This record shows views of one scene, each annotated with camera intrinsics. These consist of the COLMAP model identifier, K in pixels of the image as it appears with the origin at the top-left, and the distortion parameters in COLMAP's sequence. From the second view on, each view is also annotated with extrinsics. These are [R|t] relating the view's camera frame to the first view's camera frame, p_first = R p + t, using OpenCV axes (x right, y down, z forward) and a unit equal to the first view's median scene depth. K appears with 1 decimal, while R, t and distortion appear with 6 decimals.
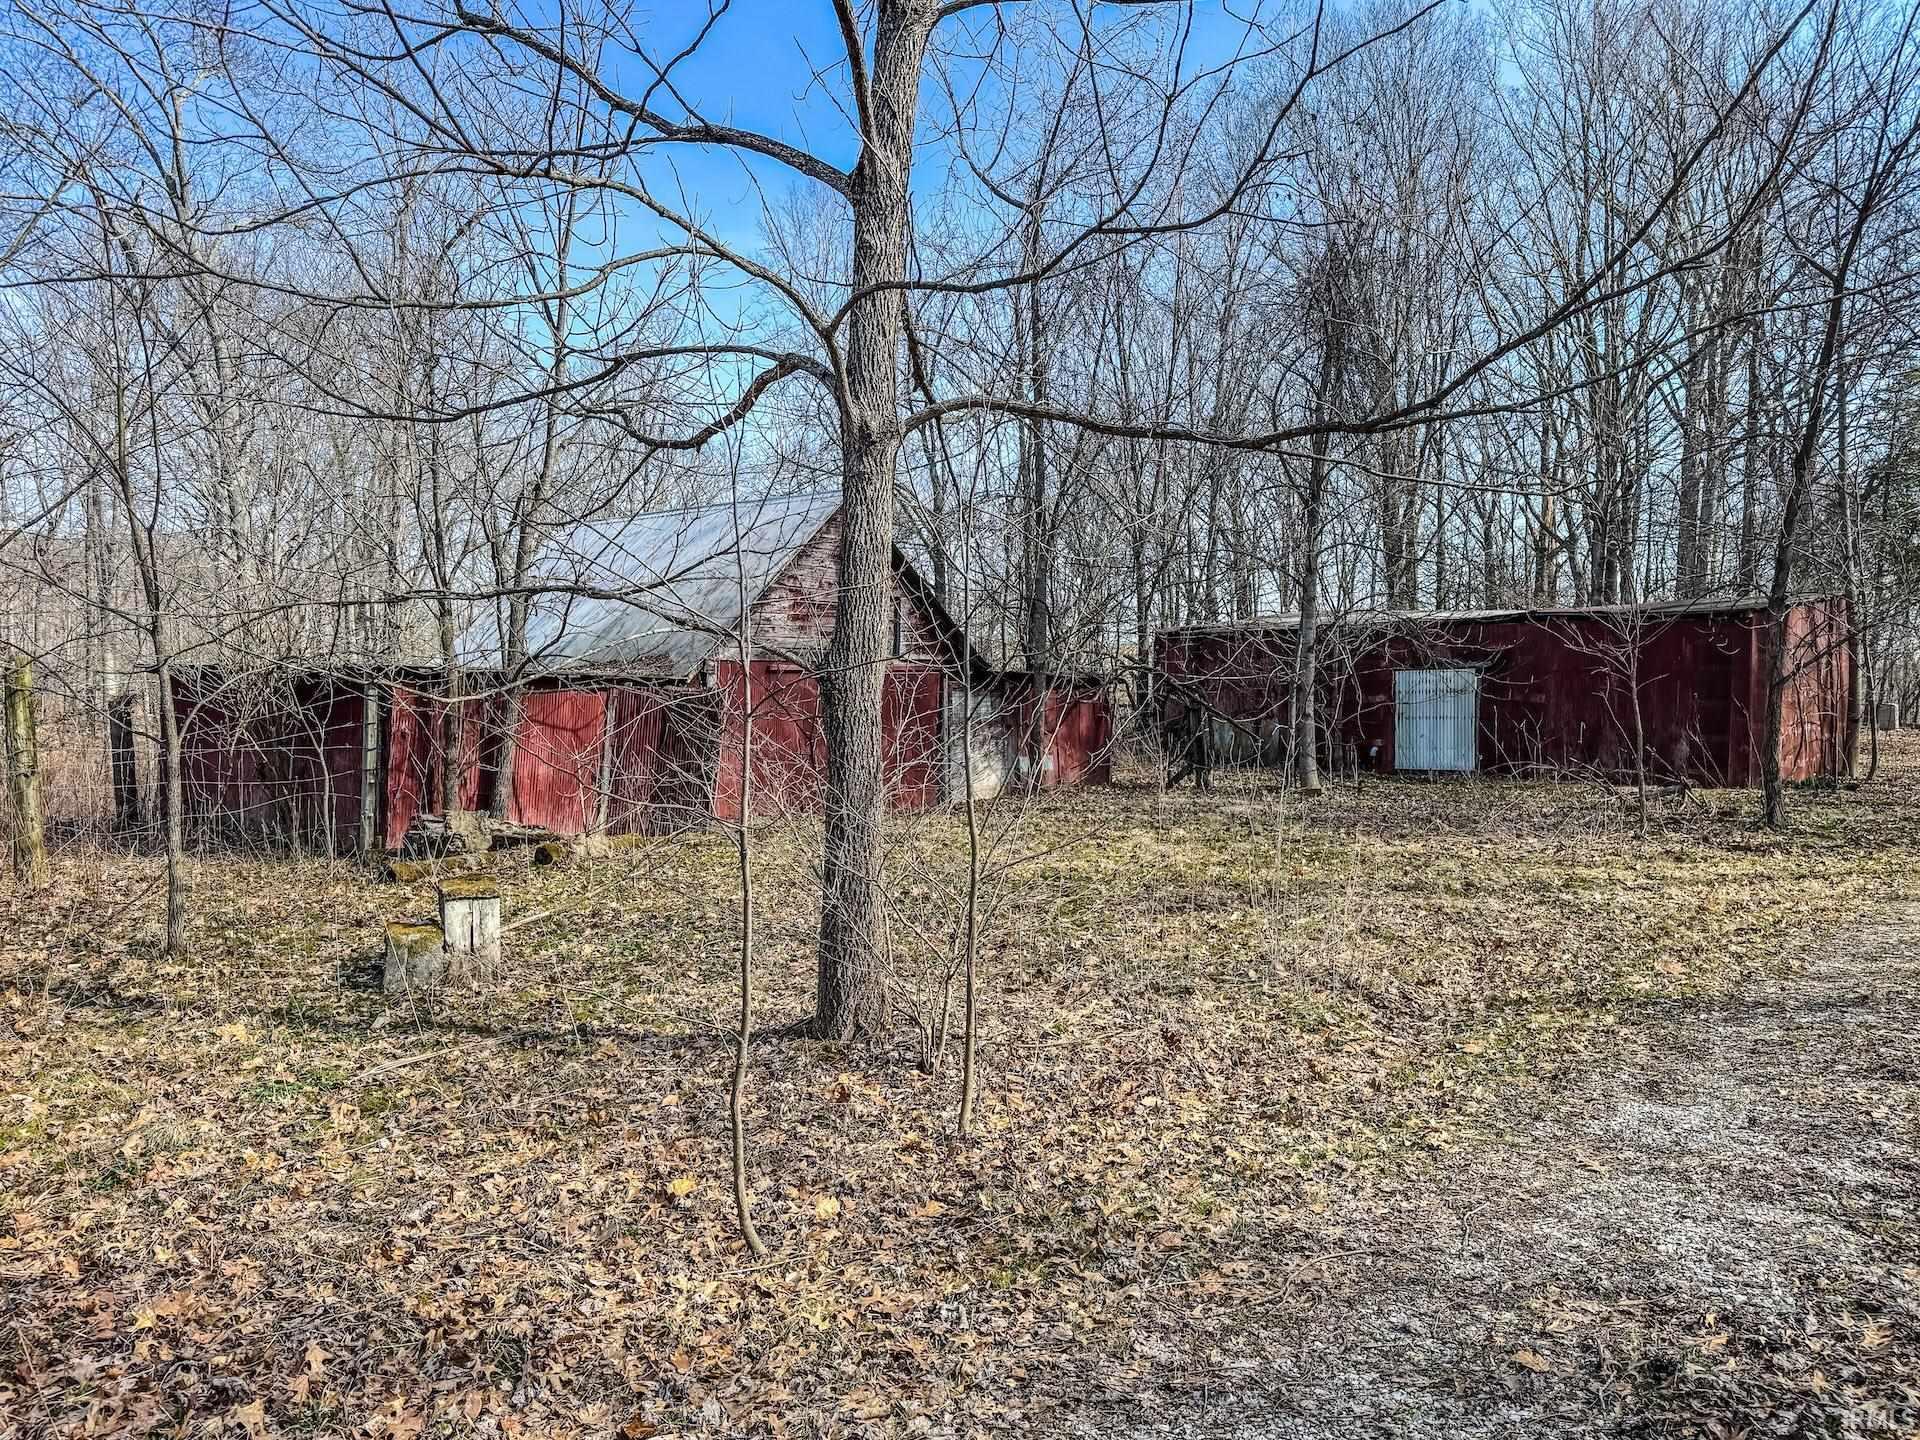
lens RADIAL K [[1296.8, 0, 960.0], [0, 1296.8, 720.0], [0, 0, 1]] dist [0.010911, 0.001855]
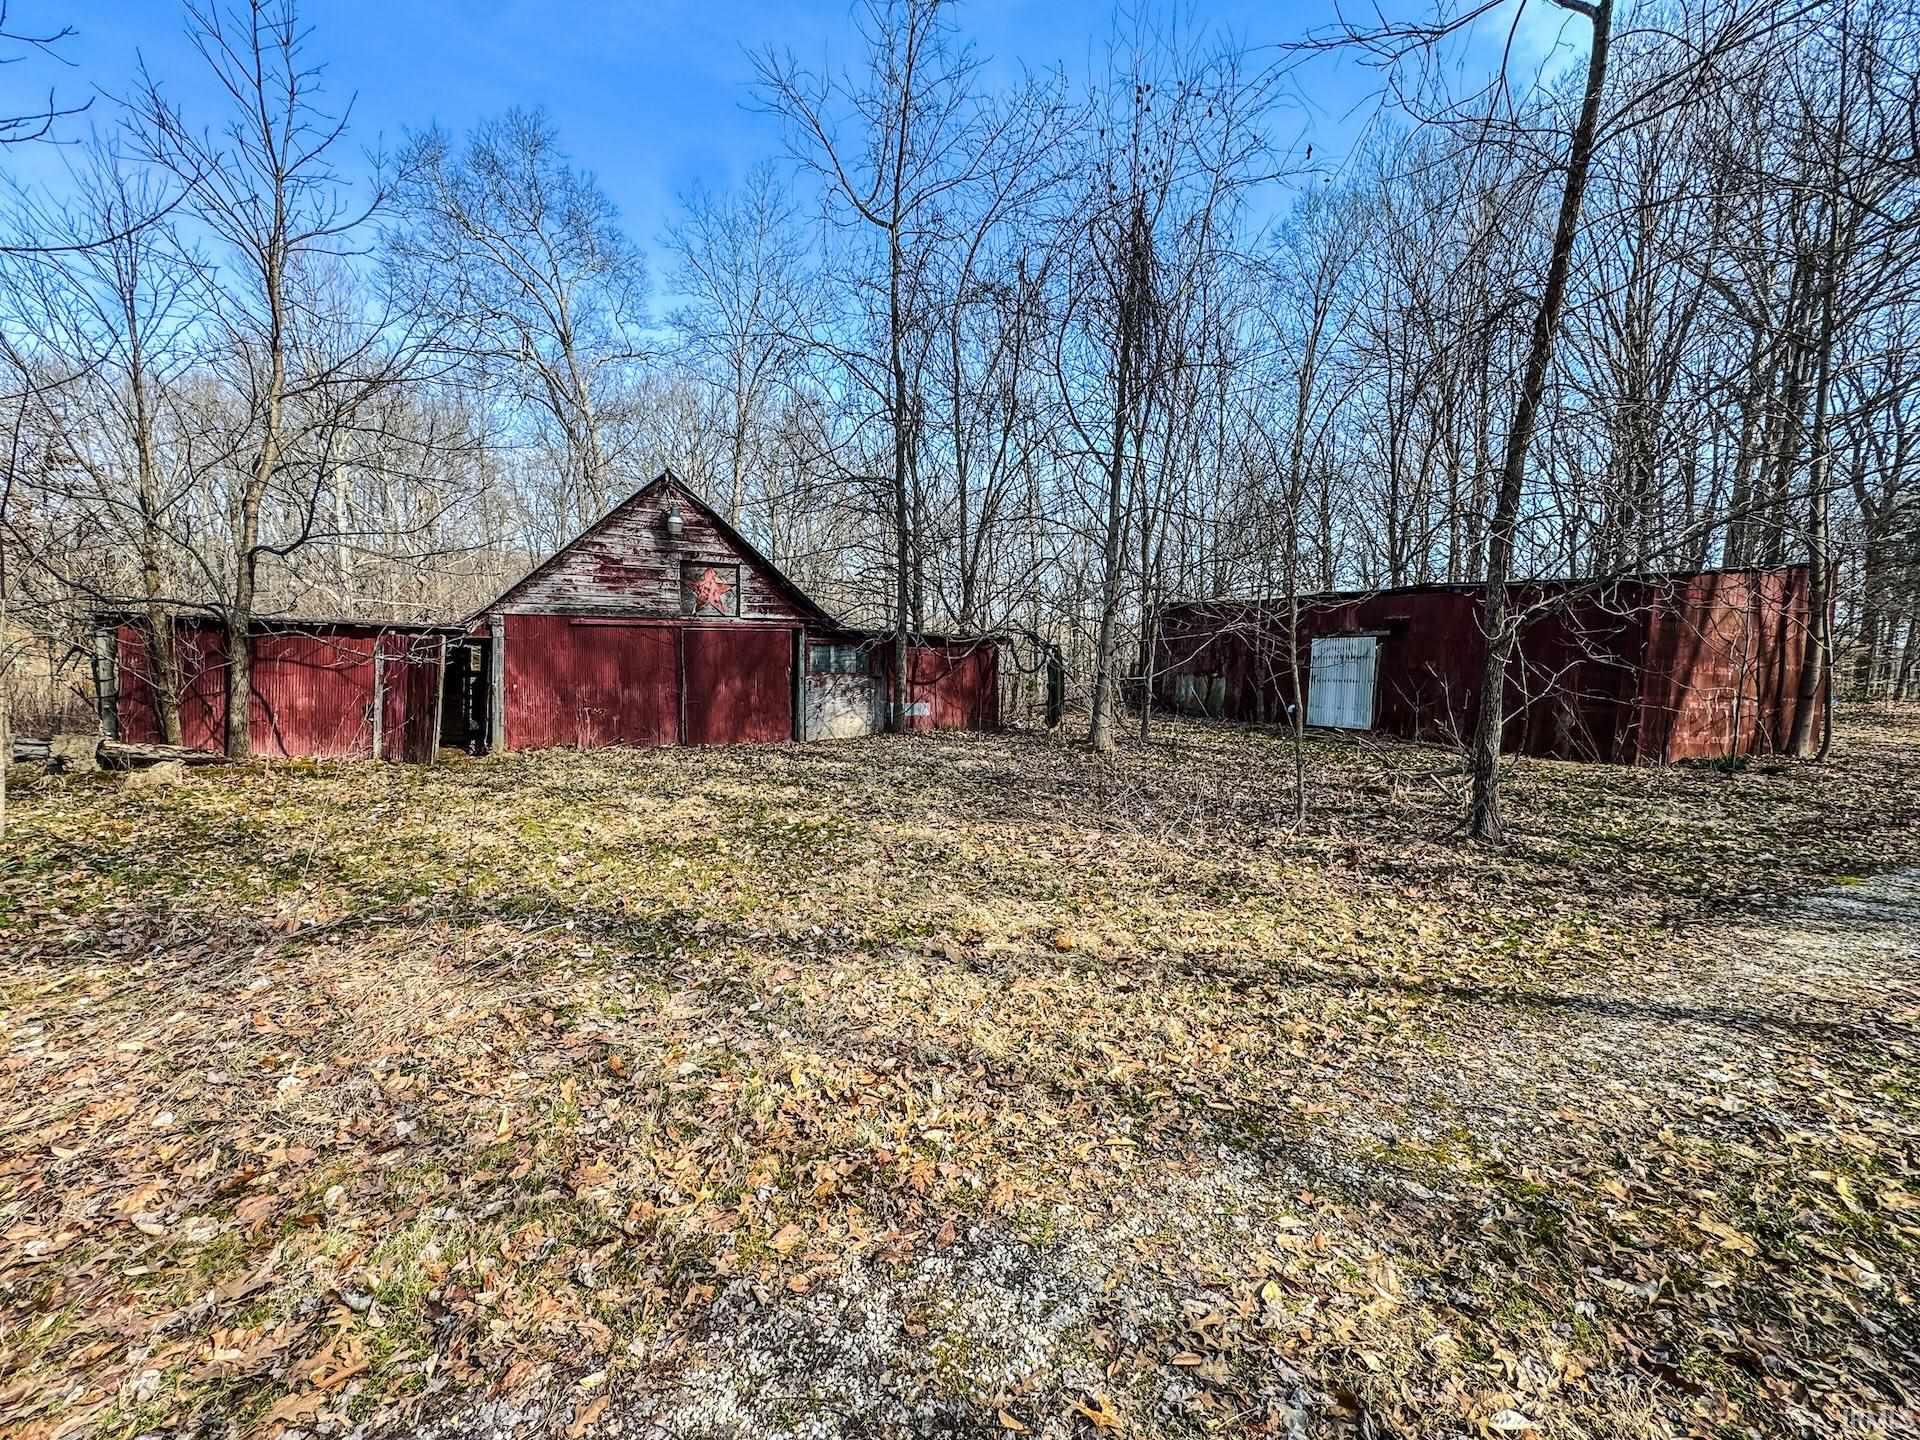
lens RADIAL K [[768.5, 0, 960.0], [0, 768.5, 720.0], [0, 0, 1]] dist [-0.001122, -0.000121]
pose [[0.954136, 0.043606, -0.296181, 0.275607], [-0.025632, 0.997601, 0.064303, -0.003198], [0.298275, -0.053762, 0.952965, 0.297017]]
